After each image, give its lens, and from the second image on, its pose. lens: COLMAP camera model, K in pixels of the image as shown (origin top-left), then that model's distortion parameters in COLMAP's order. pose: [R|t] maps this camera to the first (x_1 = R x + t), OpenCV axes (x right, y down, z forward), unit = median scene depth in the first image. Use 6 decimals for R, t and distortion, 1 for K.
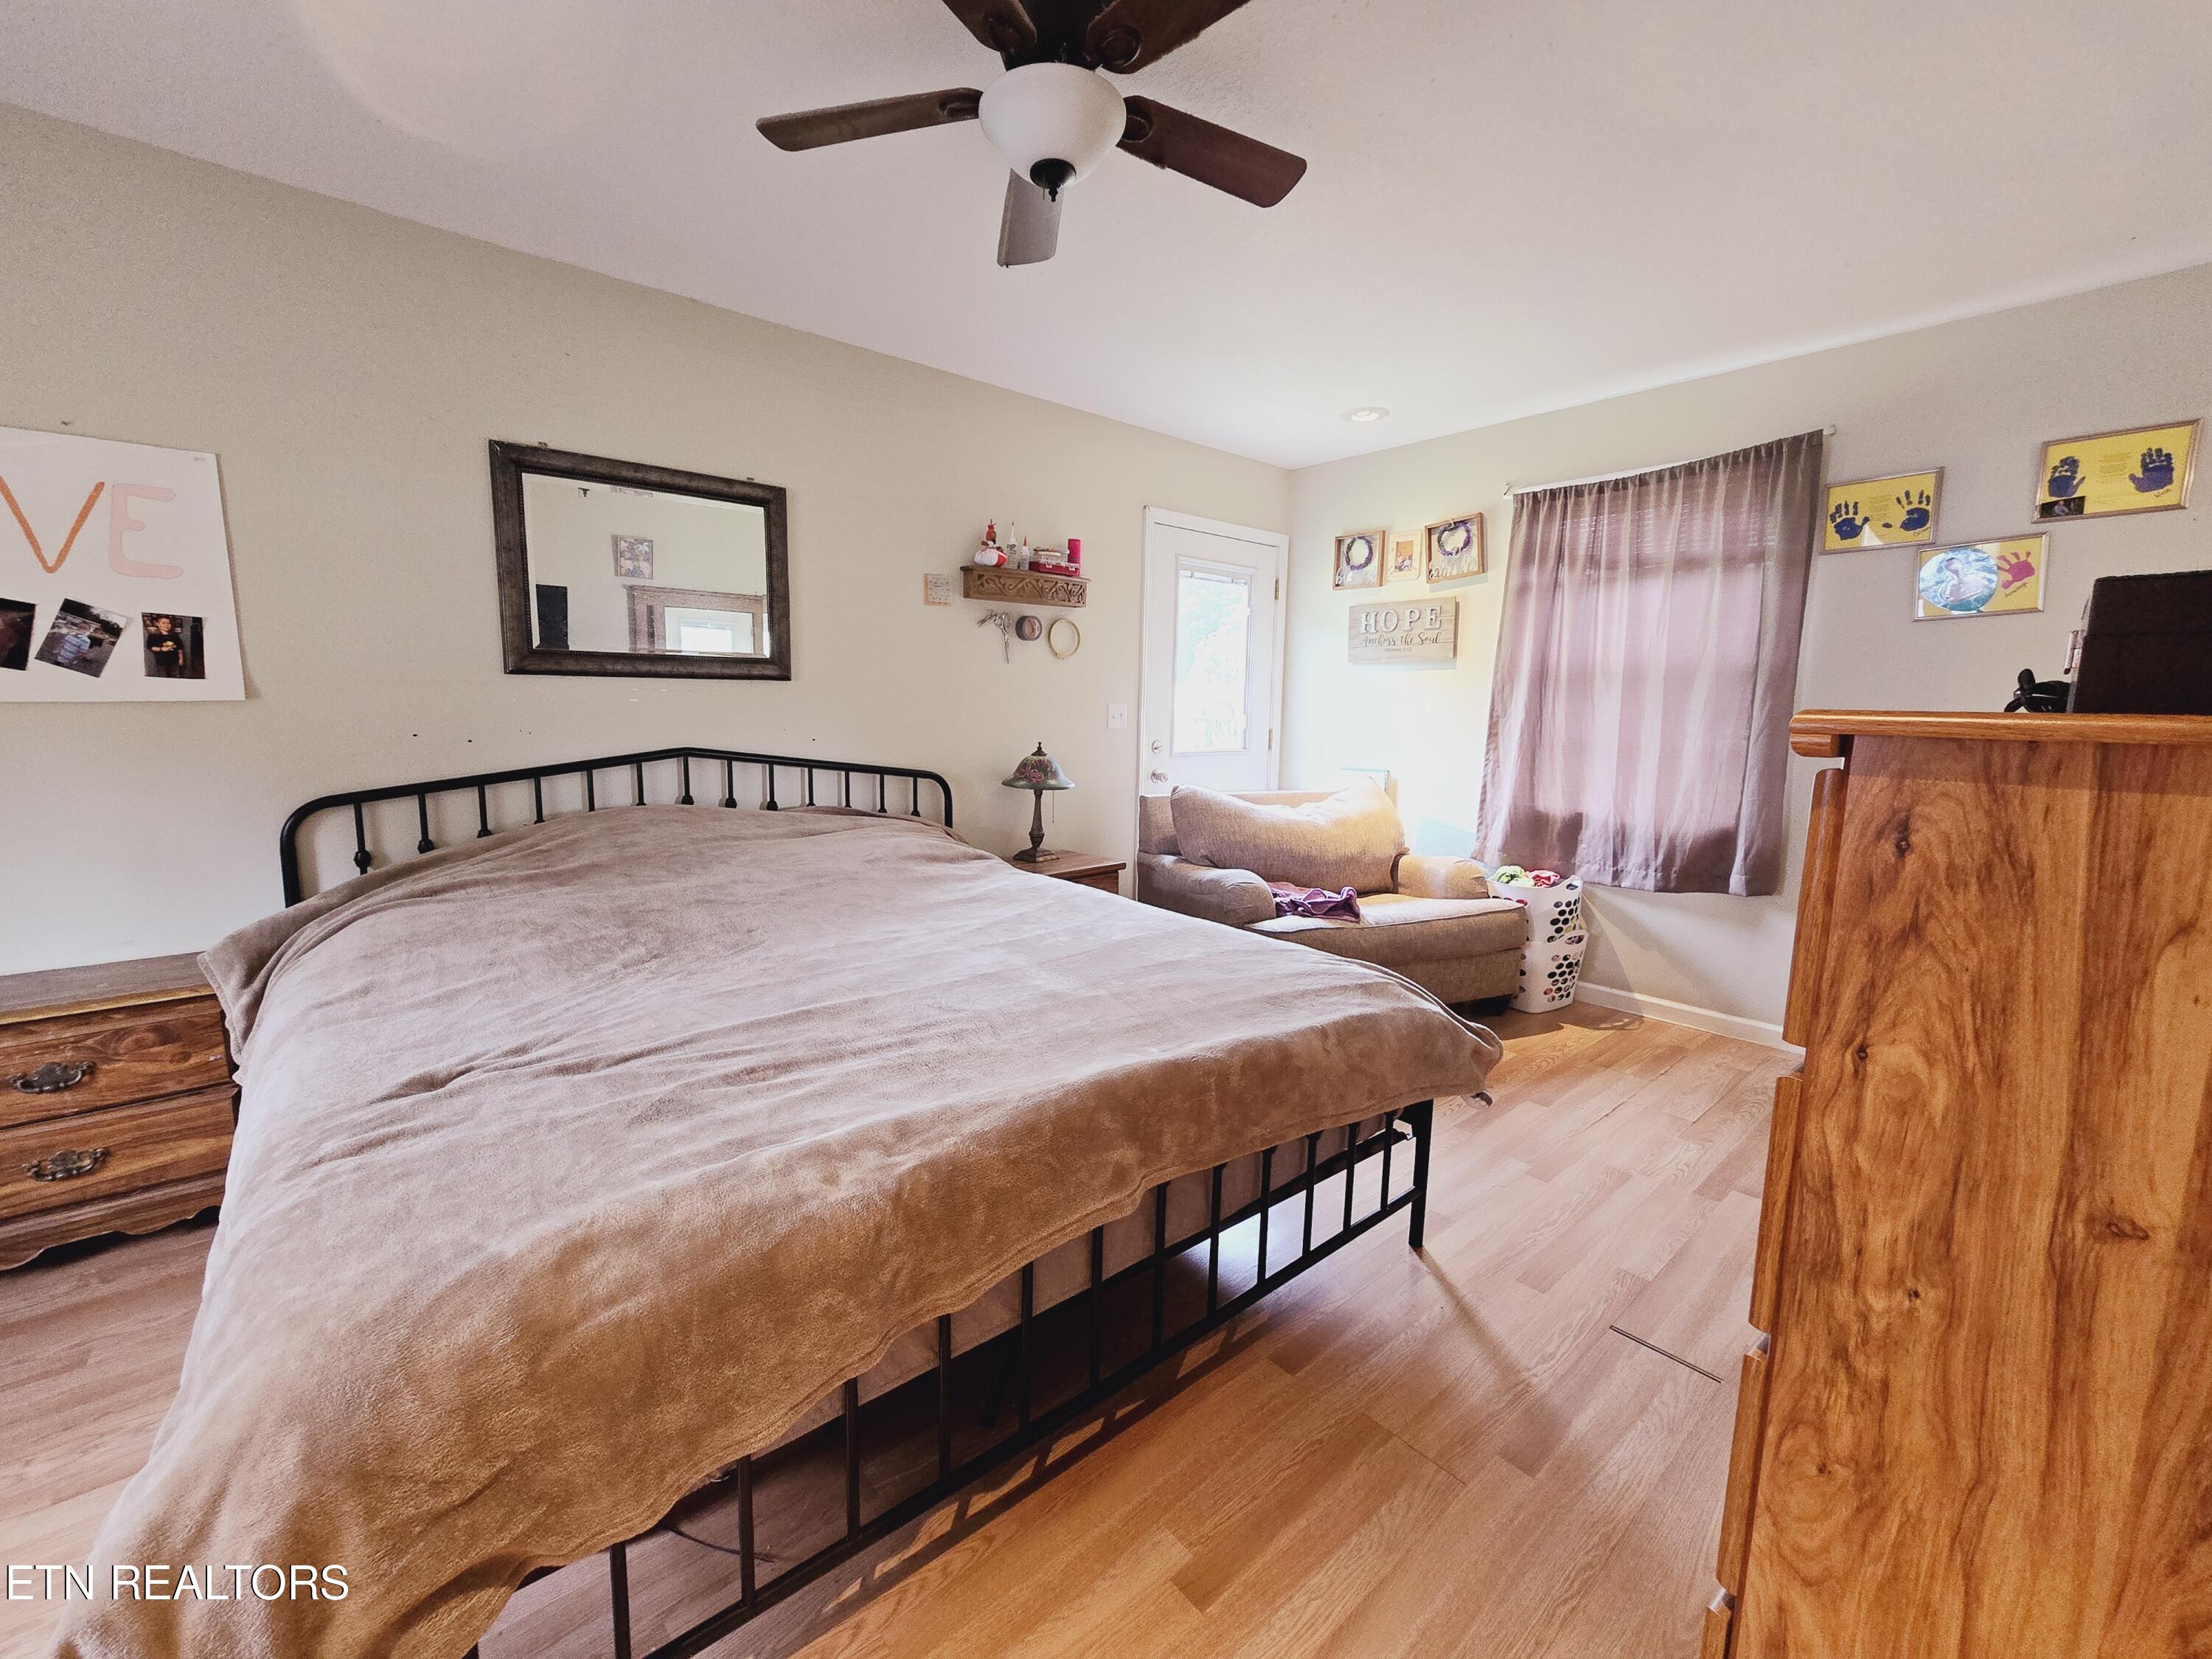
lens RADIAL K [[905.3, 0, 1103.0], [0, 905.3, 823.7], [0, 0, 1]] dist [-0.003537, -0.000704]
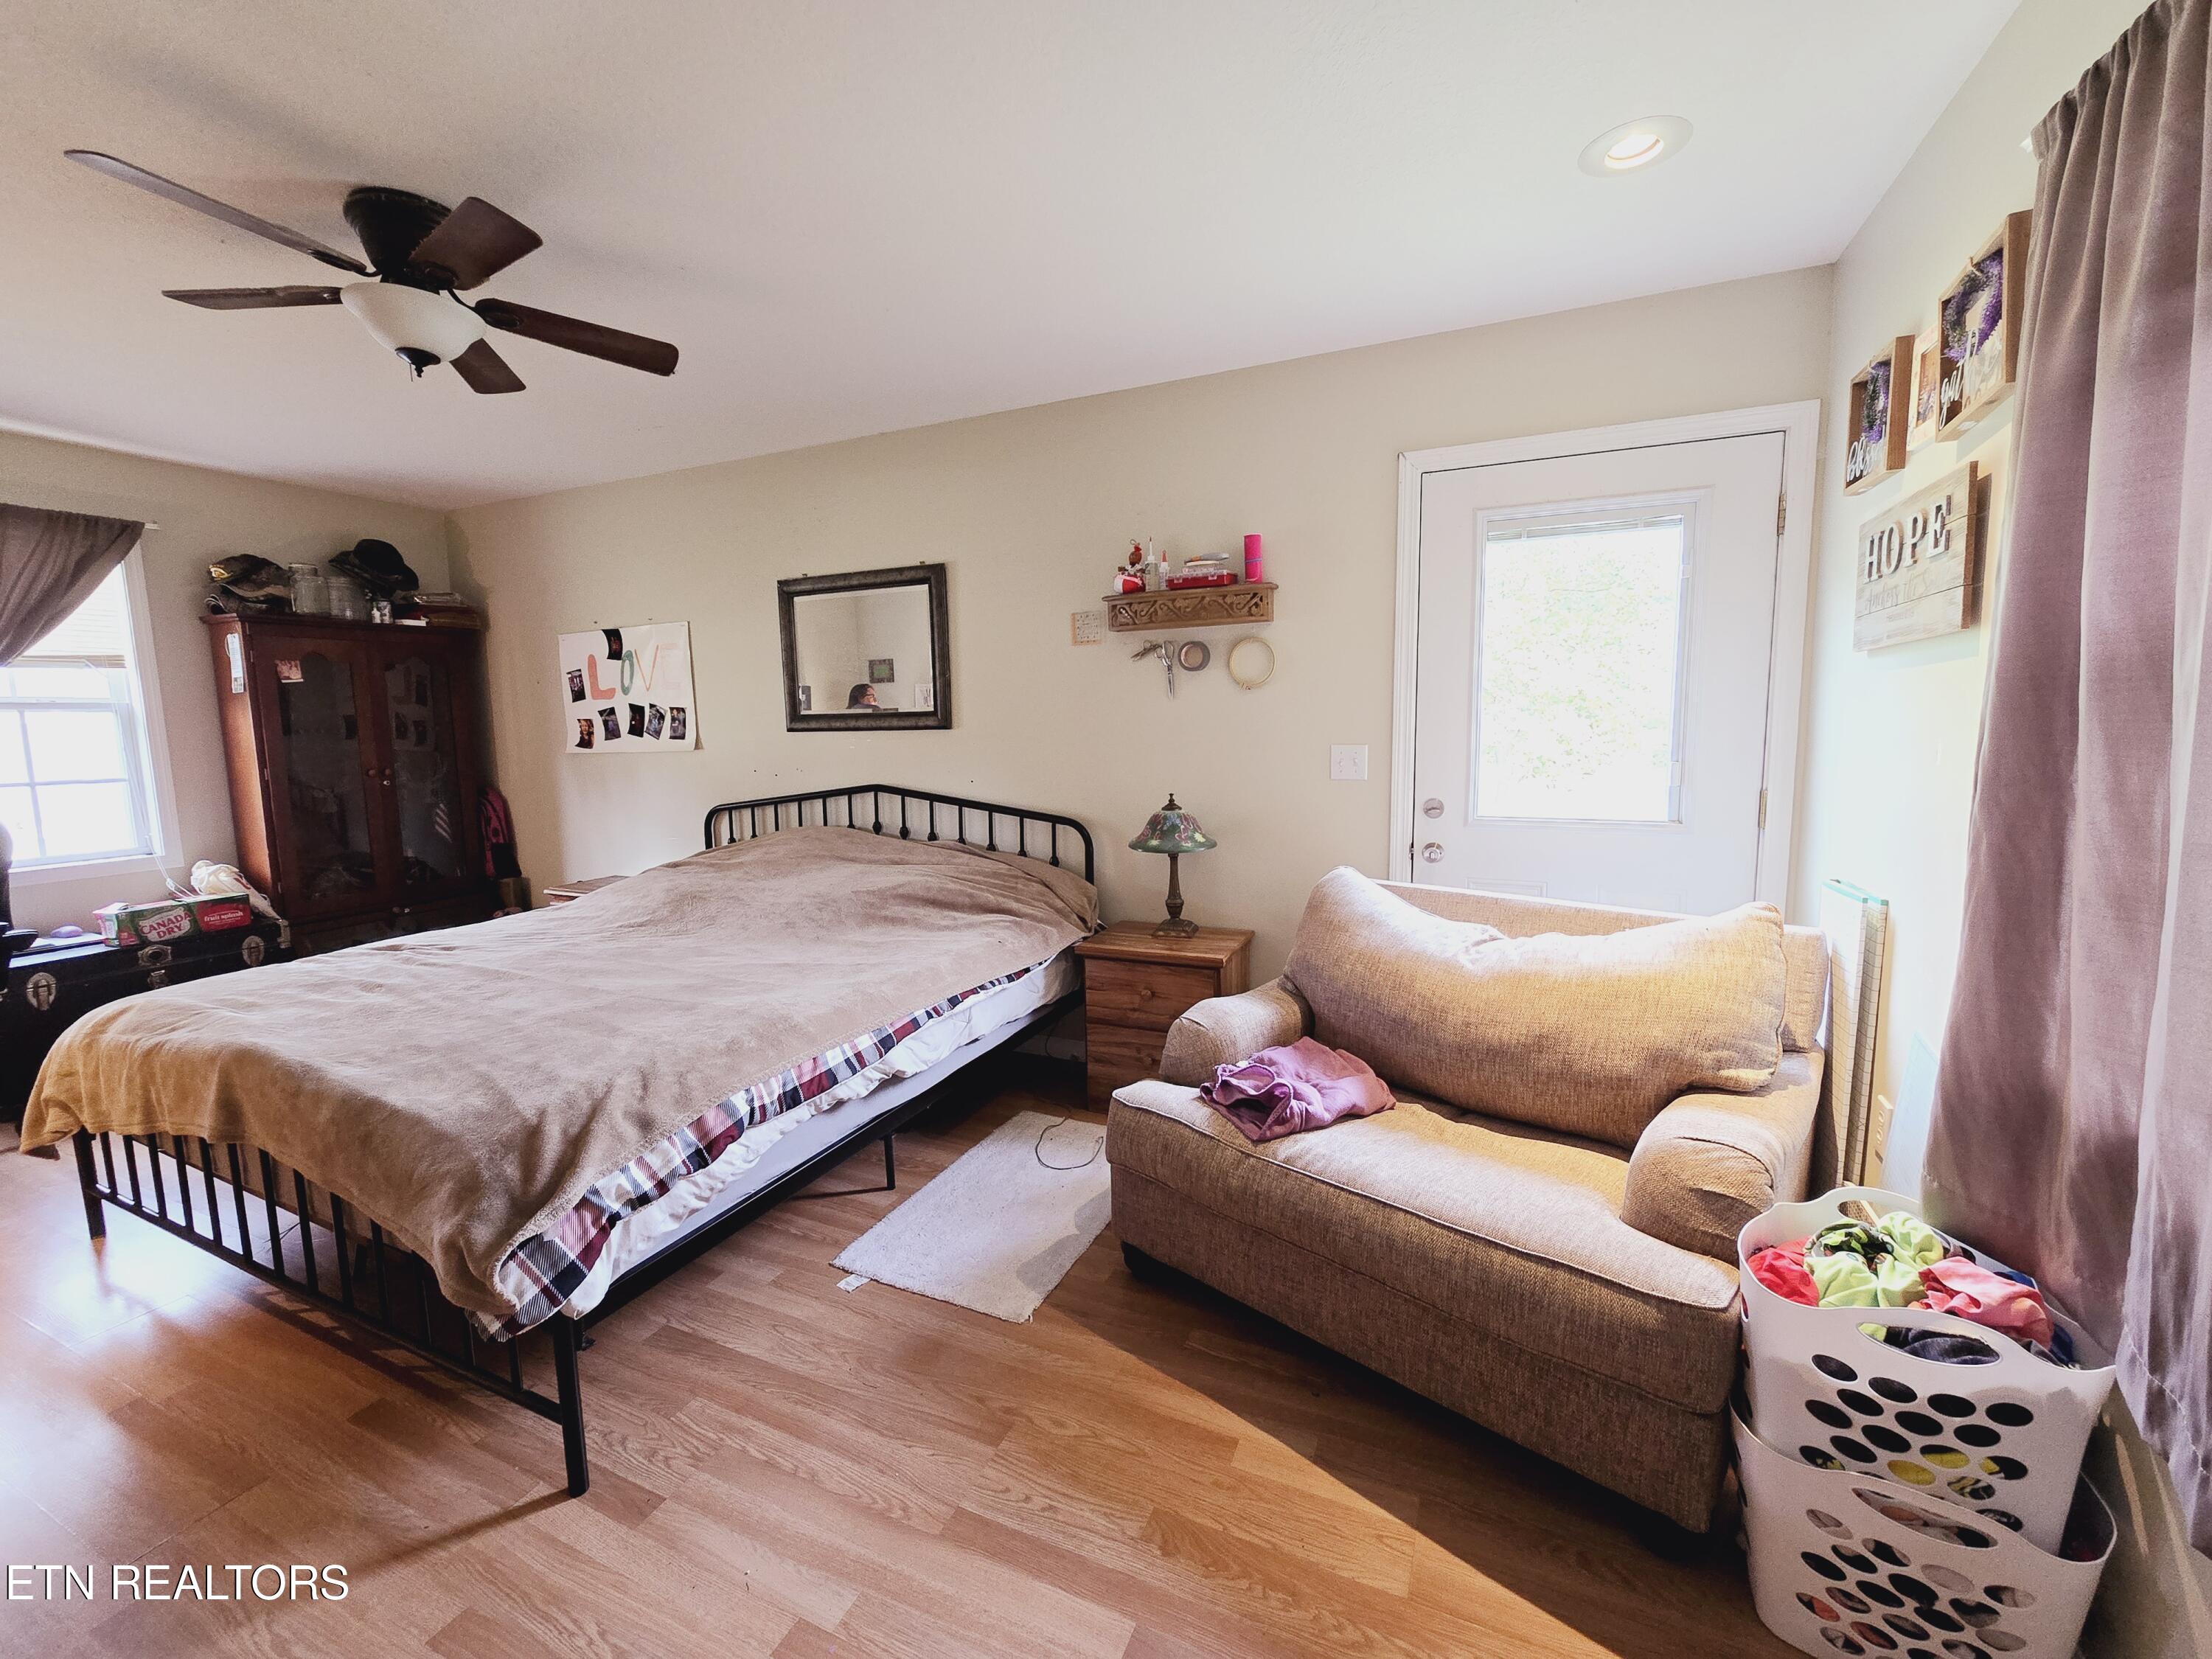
lens RADIAL K [[905.3, 0, 1106.1], [0, 905.3, 828.6], [0, 0, 1]] dist [-0.003537, -0.000704]
pose [[0.413025, 0.088287, -0.906430, 0.708064], [-0.100440, 0.993634, 0.051014, -0.100807], [0.905164, 0.069972, 0.419264, 0.638972]]
